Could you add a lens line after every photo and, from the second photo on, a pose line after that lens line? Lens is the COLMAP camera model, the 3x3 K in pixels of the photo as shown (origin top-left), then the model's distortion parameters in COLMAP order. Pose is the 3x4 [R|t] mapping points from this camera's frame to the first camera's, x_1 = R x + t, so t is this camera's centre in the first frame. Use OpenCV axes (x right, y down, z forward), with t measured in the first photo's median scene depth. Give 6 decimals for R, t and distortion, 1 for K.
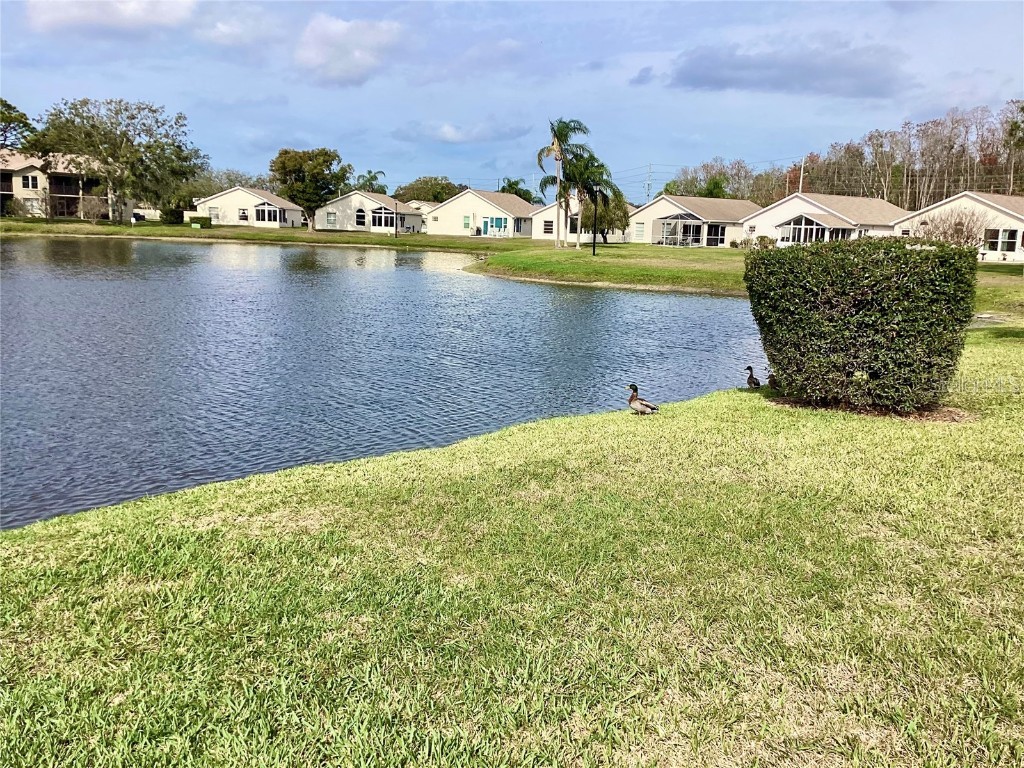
lens RADIAL K [[922.9, 0, 506.5], [0, 922.9, 380.9], [0, 0, 1]] dist [0.112152, -0.187565]
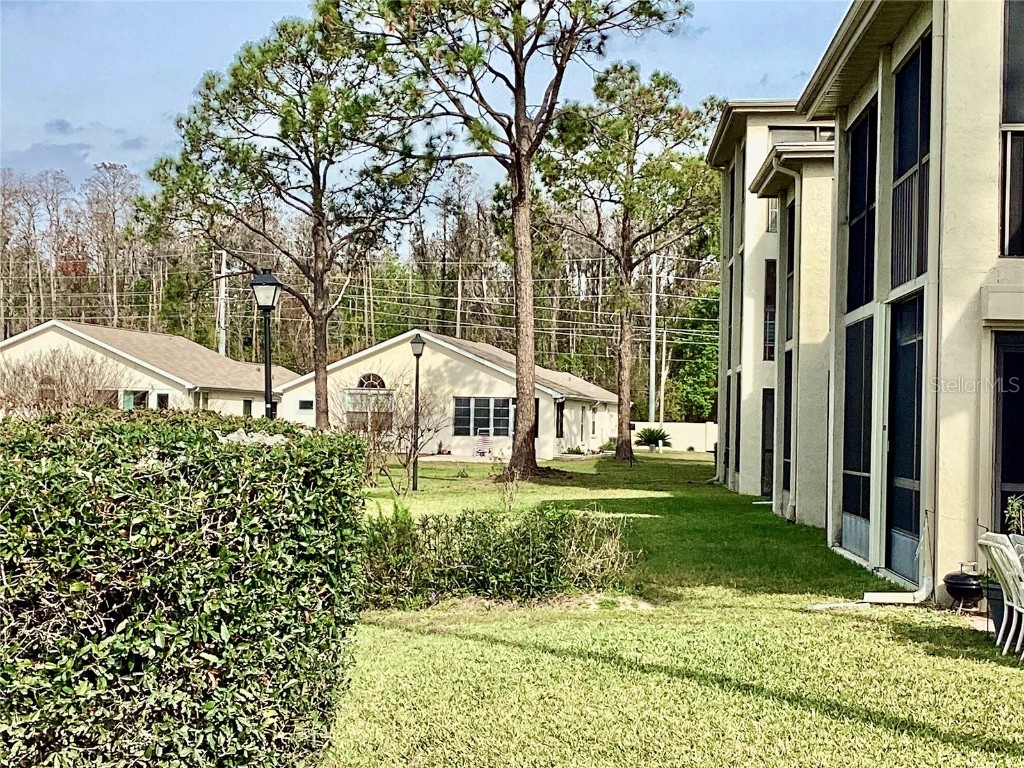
lens RADIAL K [[1872.8, 0, 512.4], [0, 1872.8, 384.3], [0, 0, 1]] dist [0.151430, 0.000000]
pose [[0.767653, -0.004902, 0.640847, 0.040521], [0.109671, 0.986225, -0.123827, -0.059212], [-0.631412, 0.165339, 0.757616, 0.361129]]
